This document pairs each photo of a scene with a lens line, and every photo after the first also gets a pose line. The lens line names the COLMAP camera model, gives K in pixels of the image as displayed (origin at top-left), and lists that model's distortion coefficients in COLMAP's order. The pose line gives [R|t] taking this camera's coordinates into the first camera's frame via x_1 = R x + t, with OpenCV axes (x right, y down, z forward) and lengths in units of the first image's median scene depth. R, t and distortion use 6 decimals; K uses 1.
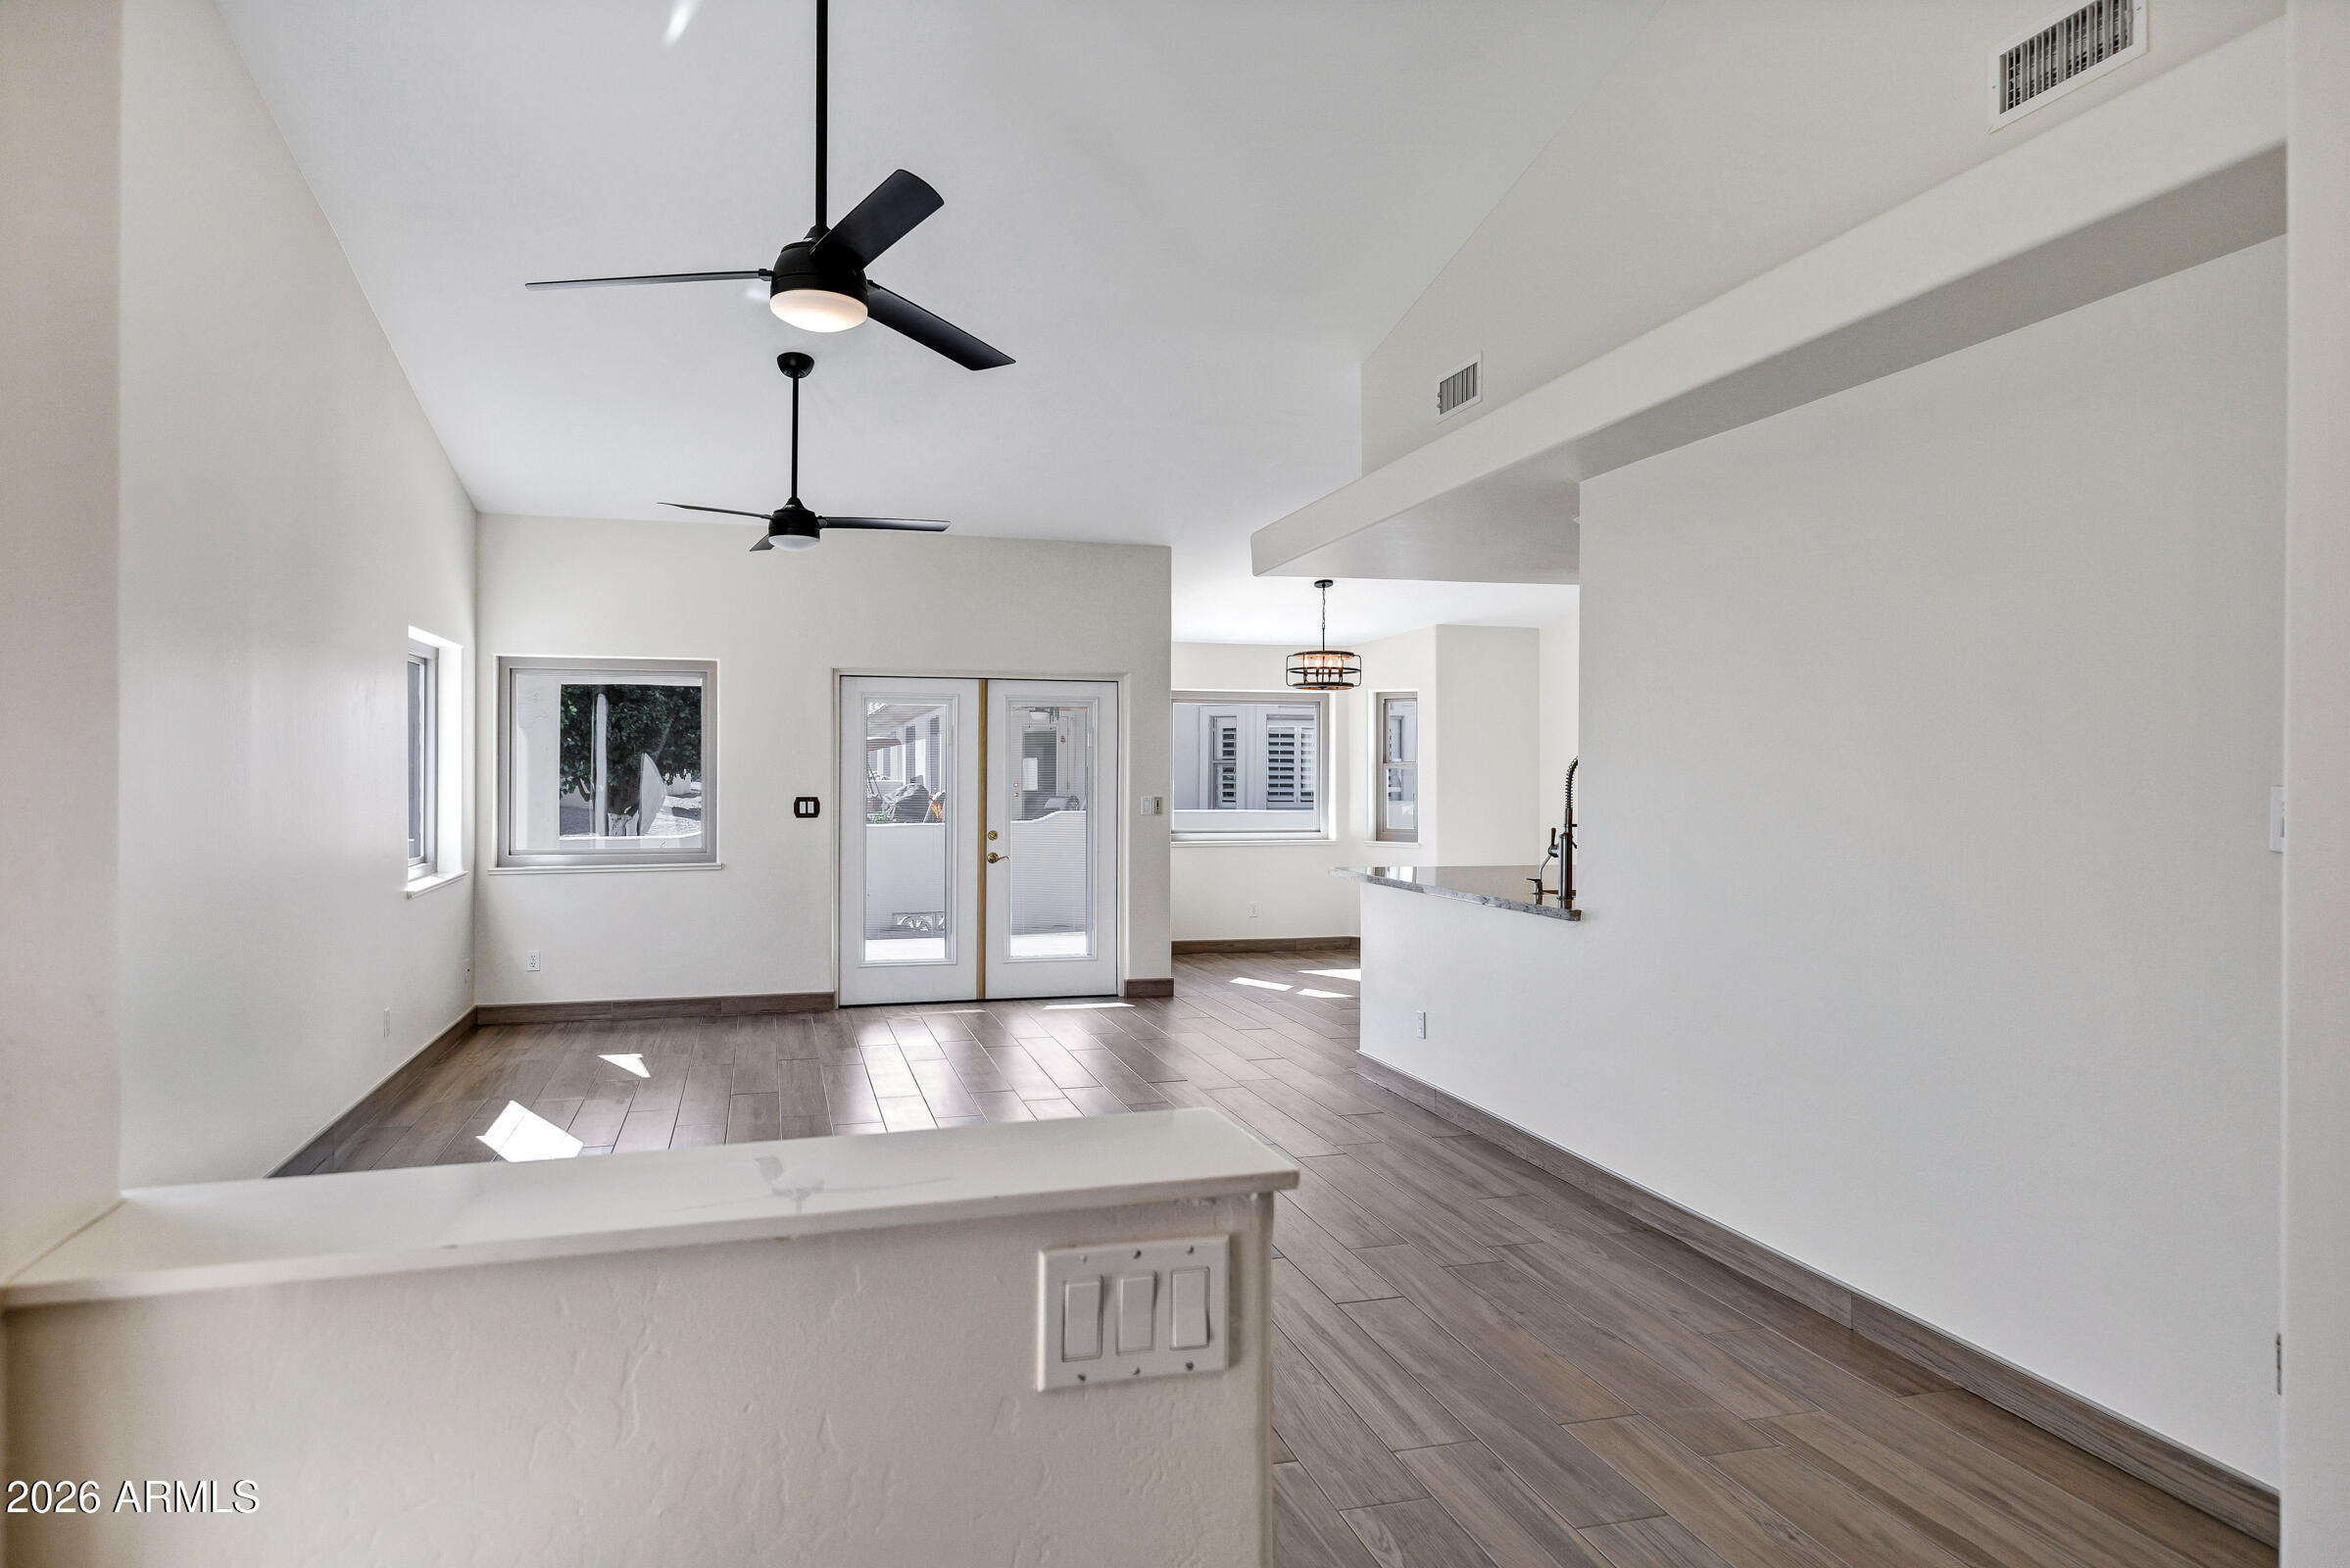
lens RADIAL K [[1485.4, 0, 1247.3], [0, 1485.4, 765.6], [0, 0, 1]] dist [-0.003750, -0.000377]
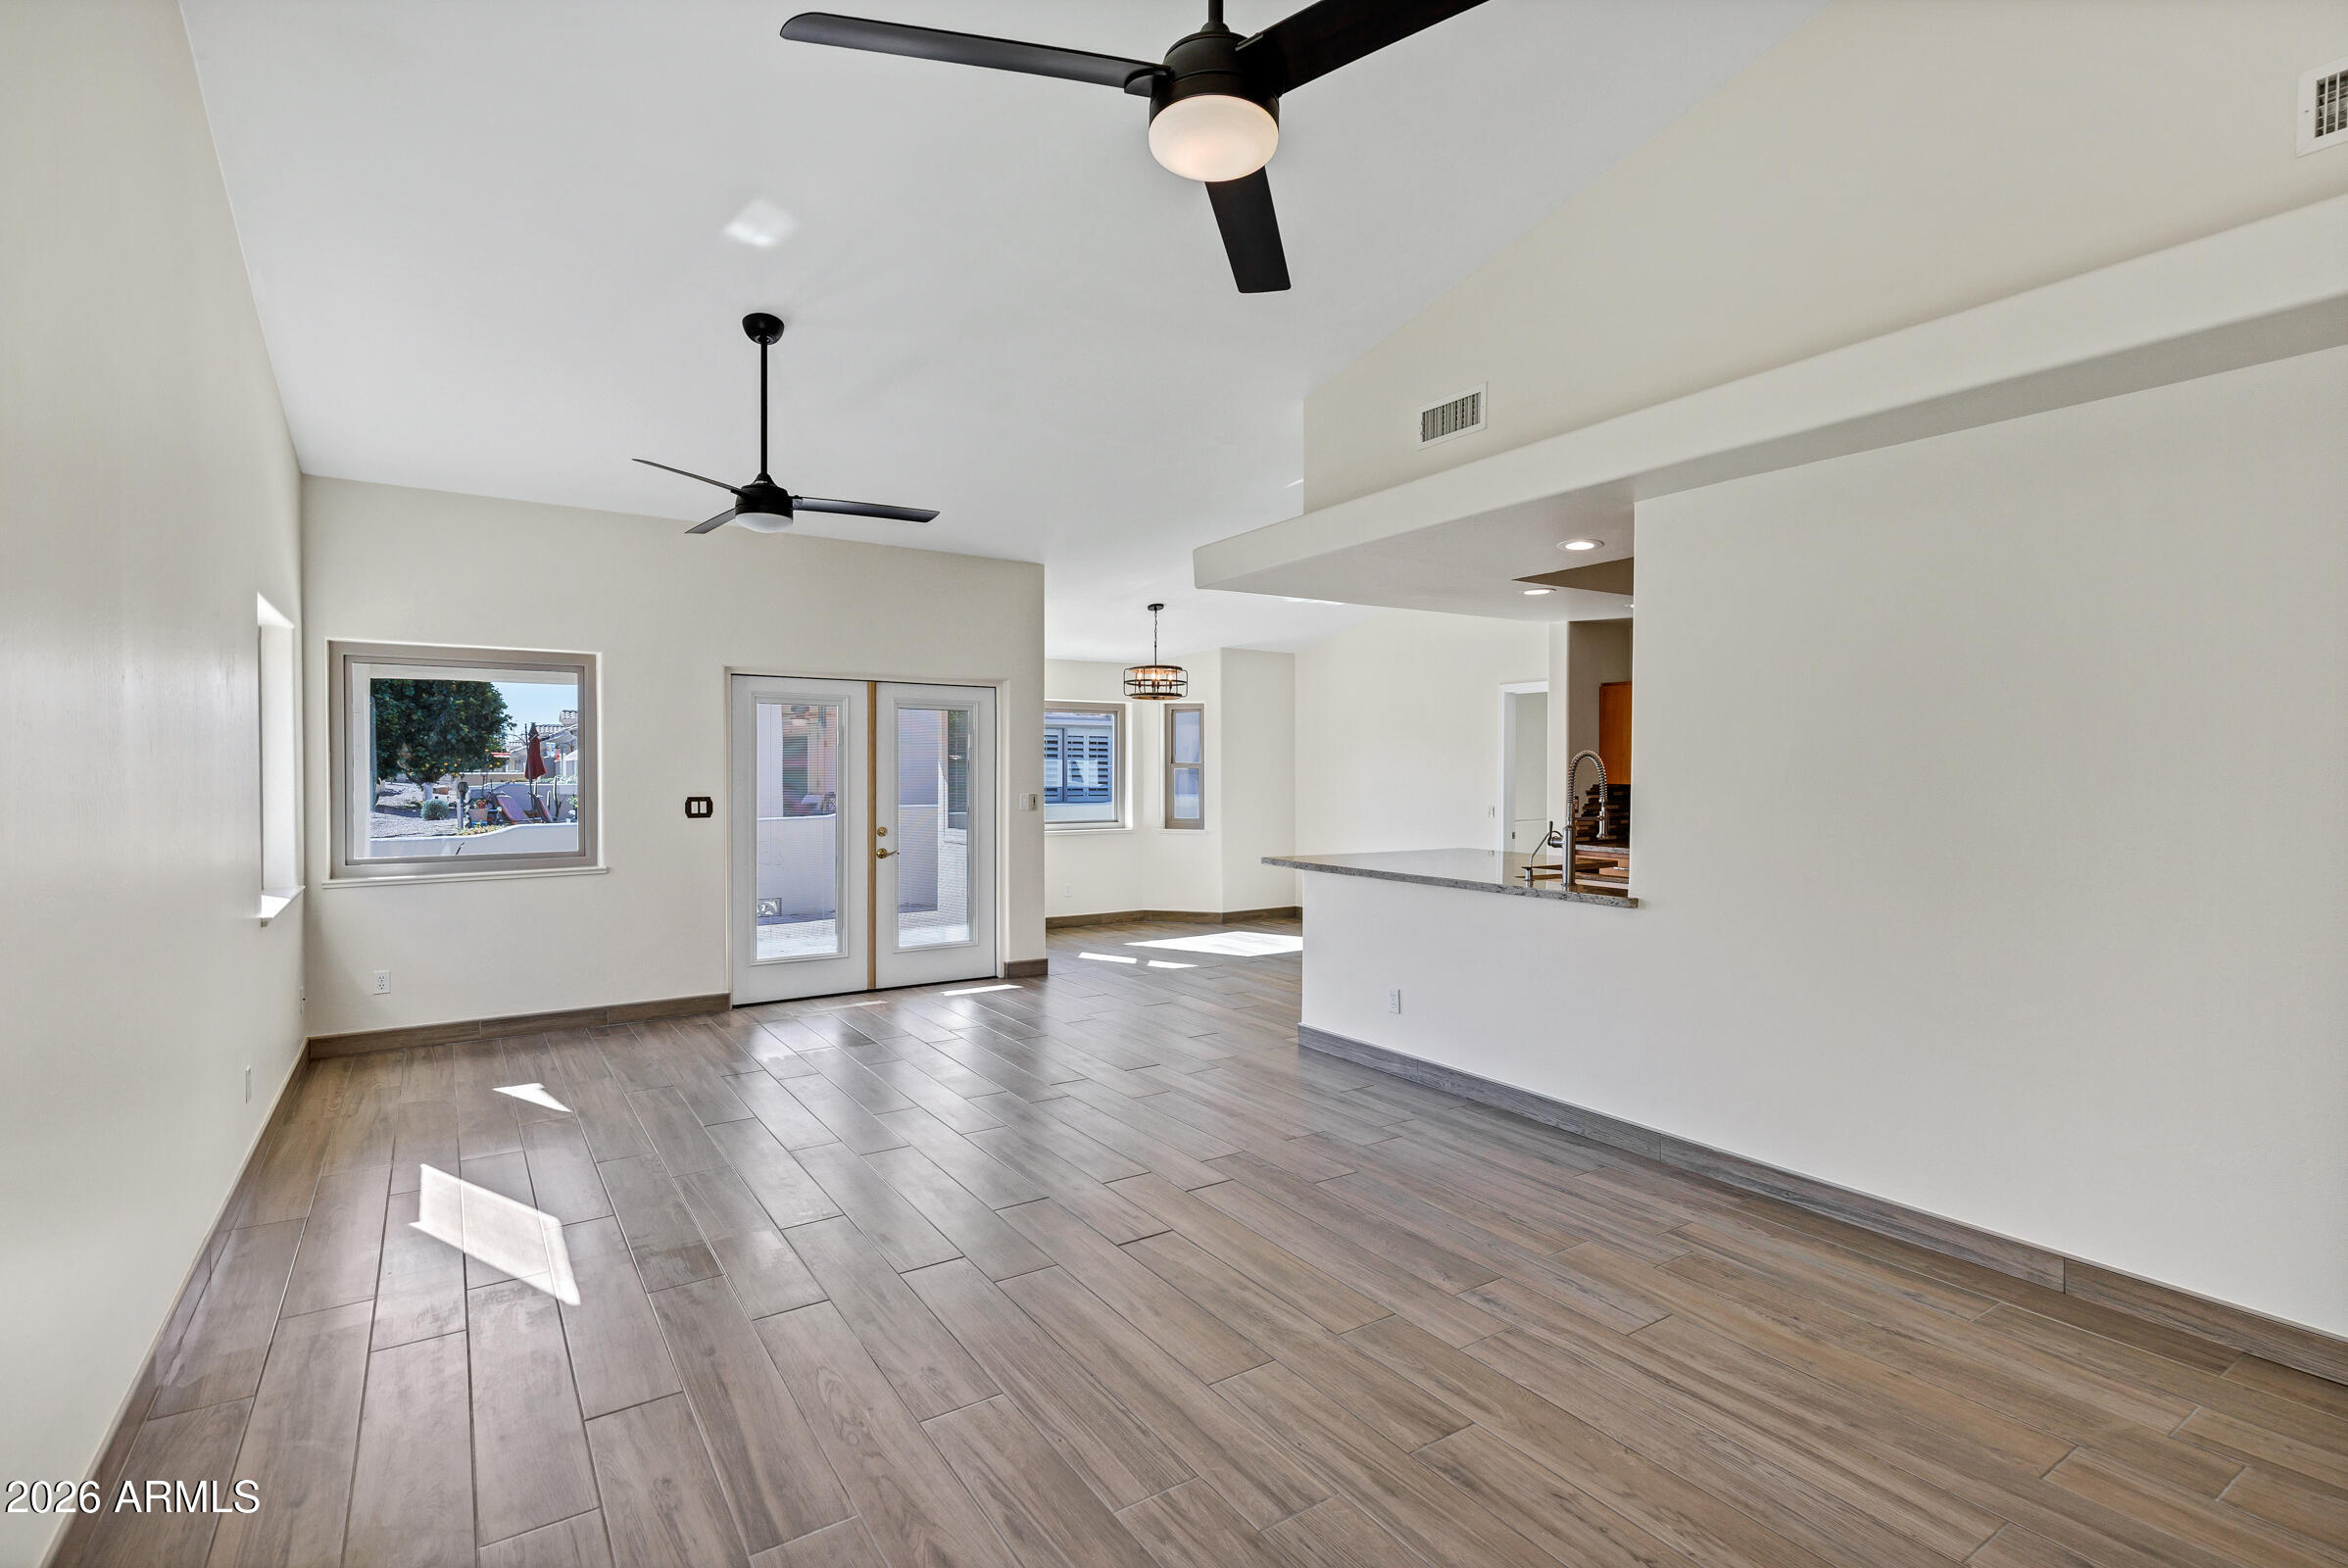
lens RADIAL K [[1108.3, 0, 1234.2], [0, 1108.3, 786.2], [0, 0, 1]] dist [0.003142, -0.000174]
pose [[0.952237, -0.004890, 0.305322, -0.244832], [-0.000685, 0.999835, 0.018151, 0.000820], [-0.305361, -0.017493, 0.952076, 0.258833]]
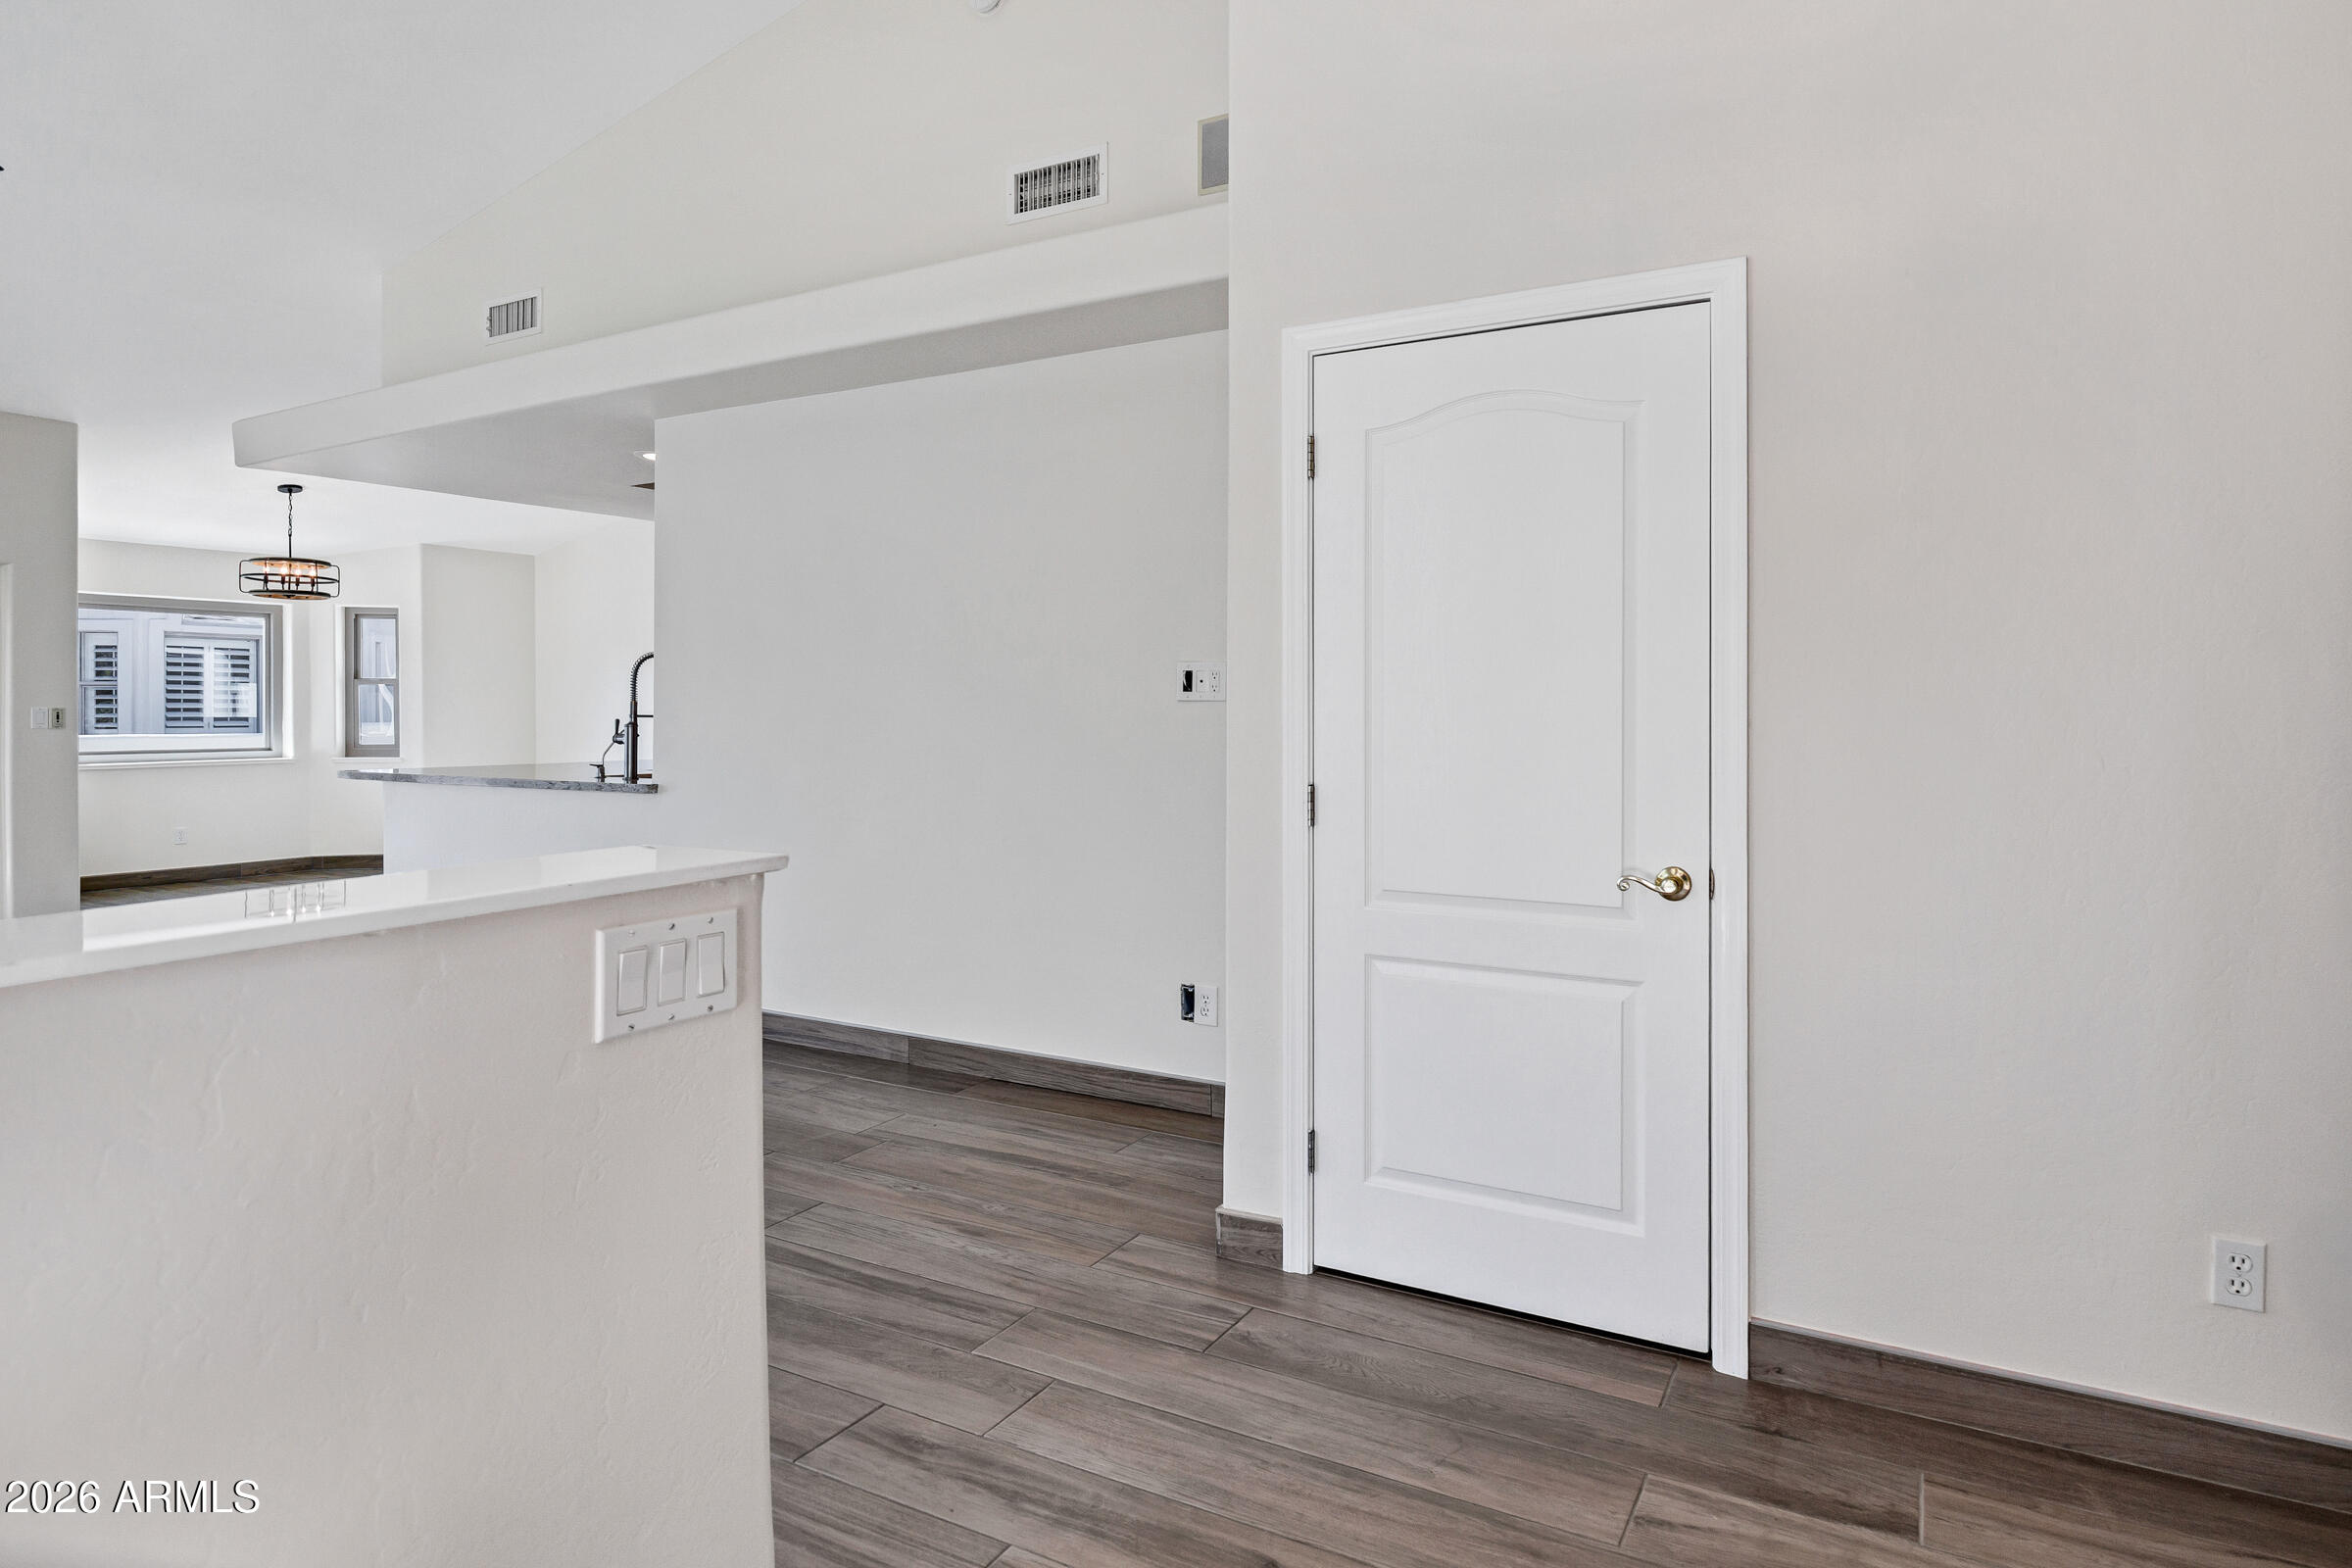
lens RADIAL K [[1201.4, 0, 1301.8], [0, 1201.4, 711.0], [0, 0, 1]] dist [-0.003880, -0.001729]
pose [[0.693094, -0.005950, 0.720823, -0.086868], [0.000598, 0.999970, 0.007680, 0.026232], [-0.720847, -0.004892, 0.693077, -0.022487]]
